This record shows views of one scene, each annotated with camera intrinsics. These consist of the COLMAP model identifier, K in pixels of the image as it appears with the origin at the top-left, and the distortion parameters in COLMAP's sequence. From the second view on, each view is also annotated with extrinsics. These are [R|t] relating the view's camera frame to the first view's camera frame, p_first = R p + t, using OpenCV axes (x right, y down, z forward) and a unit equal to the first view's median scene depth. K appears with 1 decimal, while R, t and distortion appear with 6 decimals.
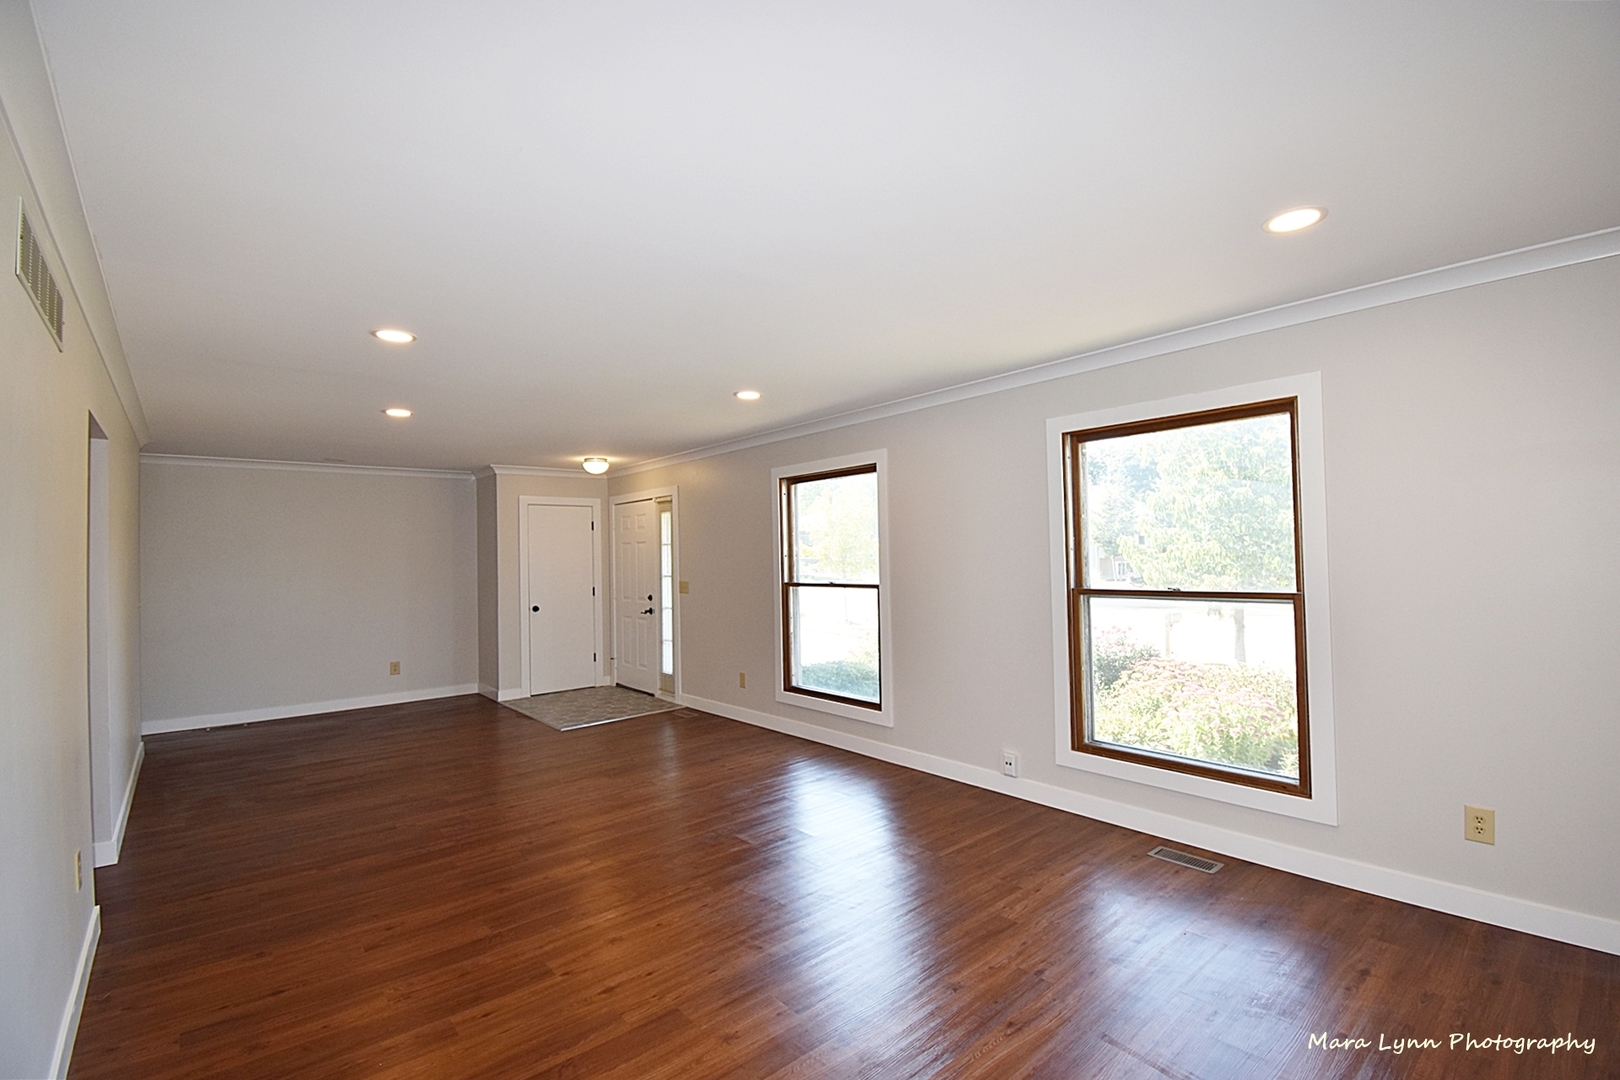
lens RADIAL K [[720.2, 0, 808.9], [0, 720.2, 543.3], [0, 0, 1]] dist [0.013845, -0.020519]
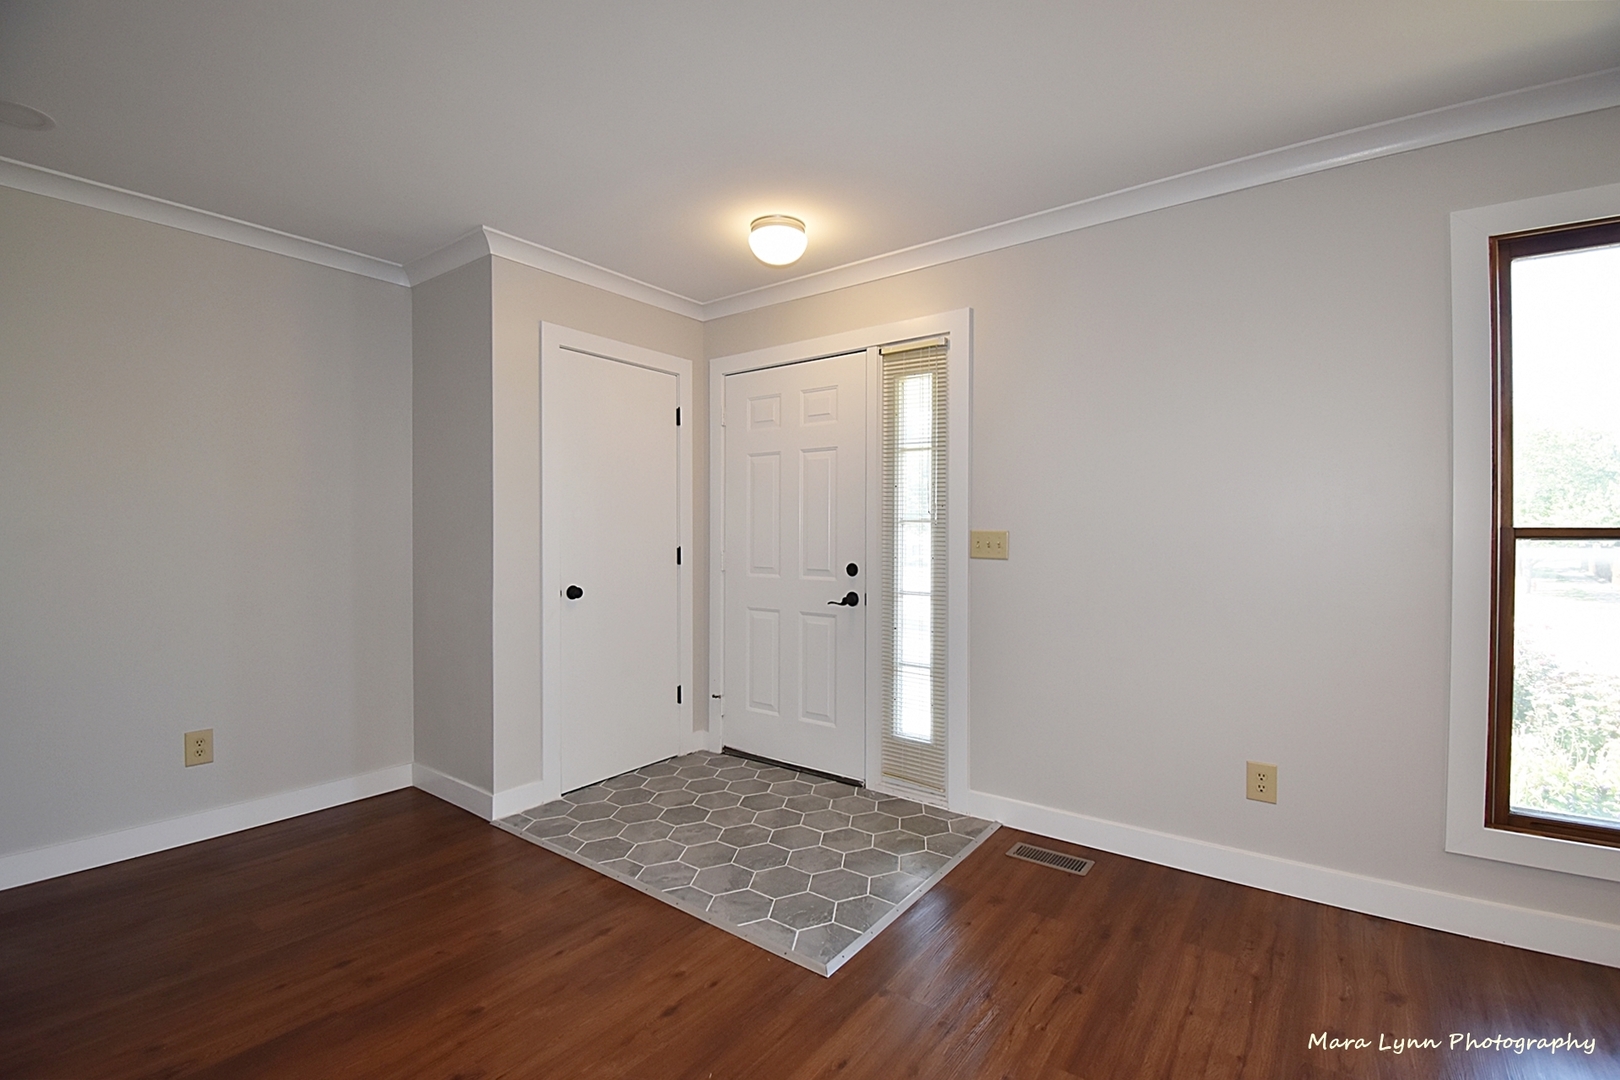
lens RADIAL K [[720.2, 0, 803.7], [0, 720.2, 542.2], [0, 0, 1]] dist [0.013845, -0.020519]
pose [[0.974383, 0.021077, 0.223903, -0.350936], [-0.027320, 0.999318, 0.024823, 0.047905], [-0.223227, -0.030304, 0.974295, 0.565744]]
